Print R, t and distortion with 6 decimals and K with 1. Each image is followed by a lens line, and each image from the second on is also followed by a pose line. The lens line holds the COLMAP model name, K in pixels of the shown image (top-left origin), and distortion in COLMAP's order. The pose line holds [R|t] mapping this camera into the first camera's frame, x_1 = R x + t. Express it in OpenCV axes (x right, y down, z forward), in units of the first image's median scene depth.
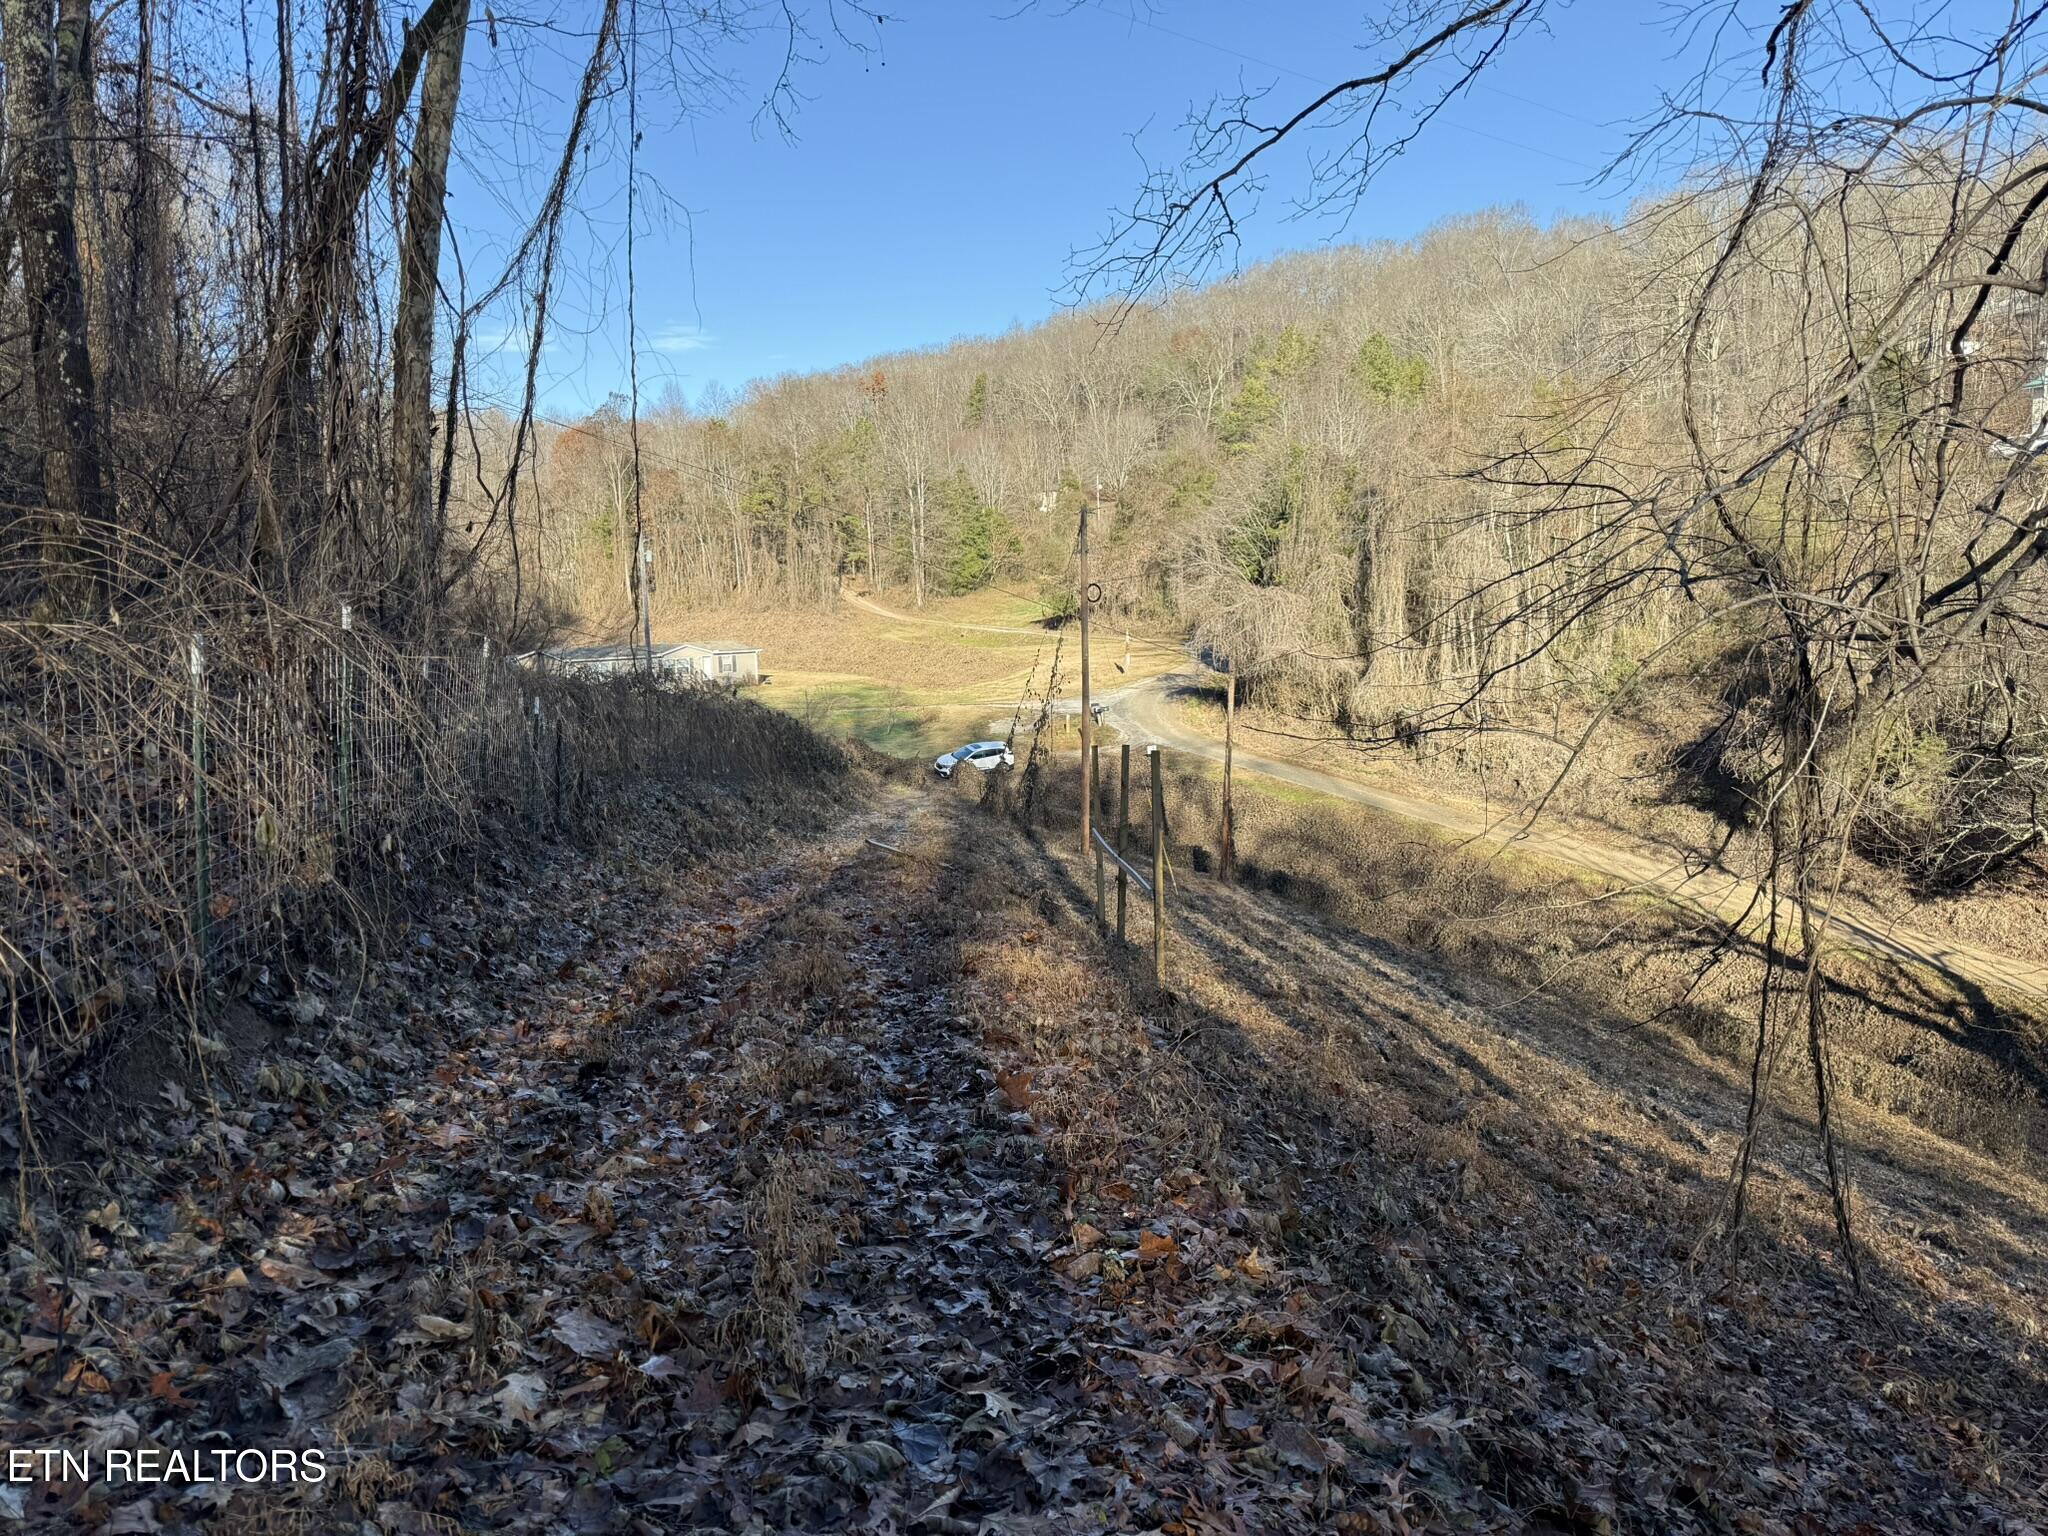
lens RADIAL K [[1460.3, 0, 1024.0], [0, 1460.3, 768.0], [0, 0, 1]] dist [0.140172, -0.231229]
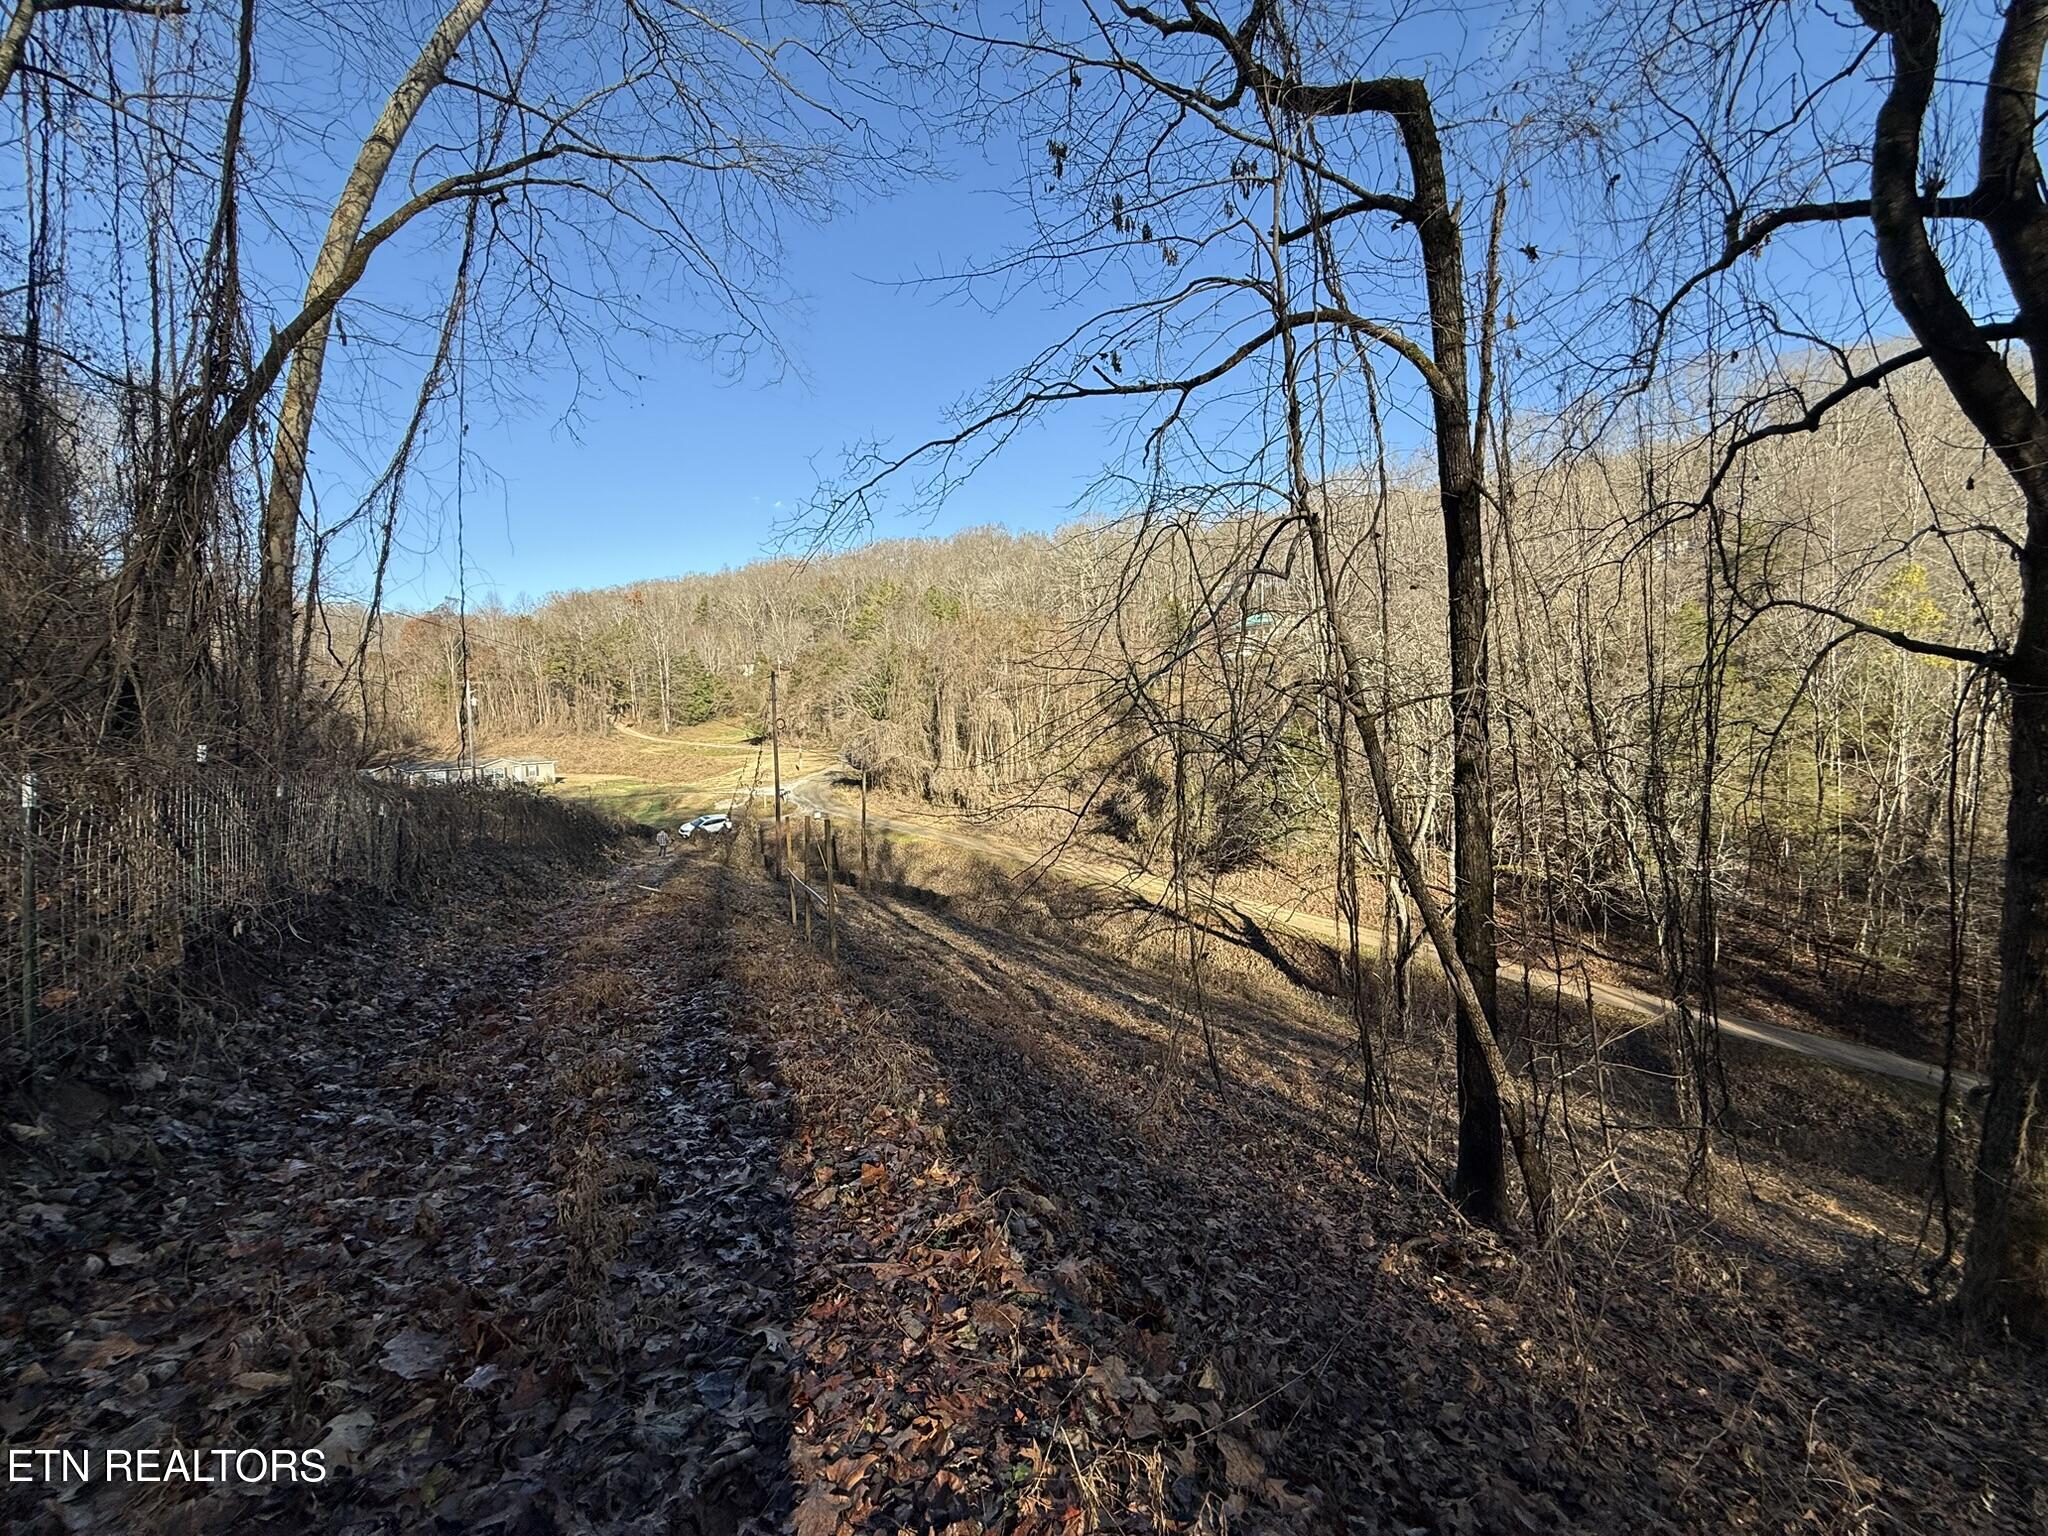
lens RADIAL K [[823.4, 0, 1024.0], [0, 823.4, 768.0], [0, 0, 1]] dist [0.001661, 0.000071]
pose [[0.942772, -0.021542, 0.332742, -0.024441], [0.042829, 0.997468, -0.056770, -0.020442], [-0.330677, 0.067772, 0.941307, 0.106424]]
